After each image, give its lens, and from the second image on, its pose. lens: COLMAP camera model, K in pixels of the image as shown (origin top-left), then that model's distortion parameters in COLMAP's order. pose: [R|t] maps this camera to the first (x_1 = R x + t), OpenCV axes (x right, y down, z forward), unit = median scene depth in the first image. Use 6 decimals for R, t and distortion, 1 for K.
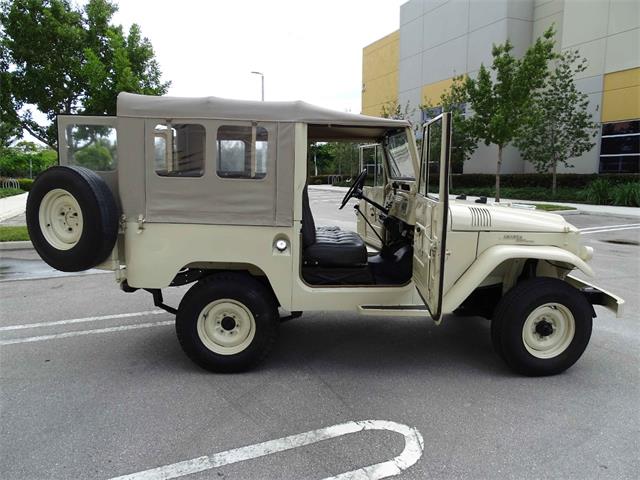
lens RADIAL K [[454.6, 0, 321.0], [0, 454.6, 240.5], [0, 0, 1]] dist [-0.001907, 0.000680]
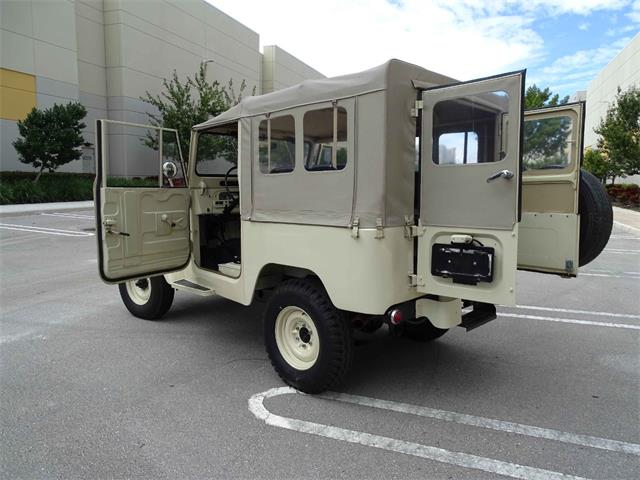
lens RADIAL K [[450.3, 0, 320.0], [0, 450.3, 240.0], [0, 0, 1]] dist [-0.003038, -0.003052]
pose [[-0.715538, -0.097654, 0.691715, -0.599945], [0.089723, 0.969133, 0.229632, -0.190795], [-0.692788, 0.226373, -0.684690, 1.418093]]
